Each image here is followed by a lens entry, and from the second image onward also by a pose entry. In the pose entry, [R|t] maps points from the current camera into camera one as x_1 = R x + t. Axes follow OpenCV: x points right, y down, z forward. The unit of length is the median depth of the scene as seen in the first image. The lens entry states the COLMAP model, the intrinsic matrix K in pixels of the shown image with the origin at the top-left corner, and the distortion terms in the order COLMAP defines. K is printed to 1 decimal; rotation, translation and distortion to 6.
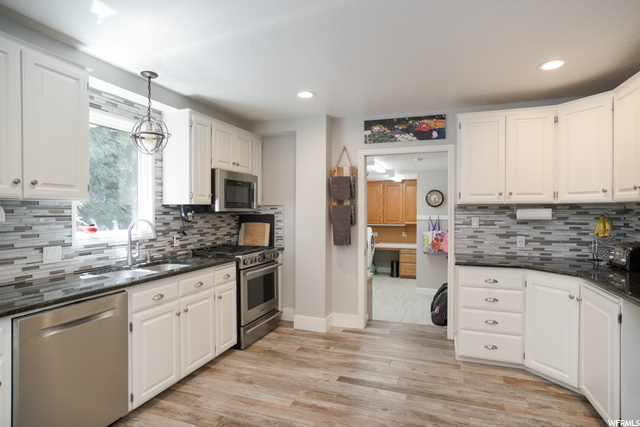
lens RADIAL K [[343.4, 0, 320.4], [0, 343.4, 213.1], [0, 0, 1]] dist [-0.013709, 0.001902]
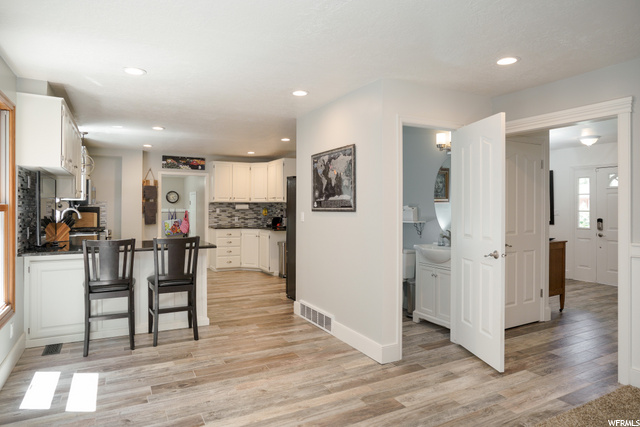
lens RADIAL K [[392.2, 0, 314.7], [0, 392.2, 206.8], [0, 0, 1]] dist [-0.022990, 0.008065]
pose [[0.676793, 0.004220, 0.736162, -0.945475], [0.001100, 0.999977, -0.006743, 0.019182], [-0.736173, 0.005373, 0.676772, -1.104815]]
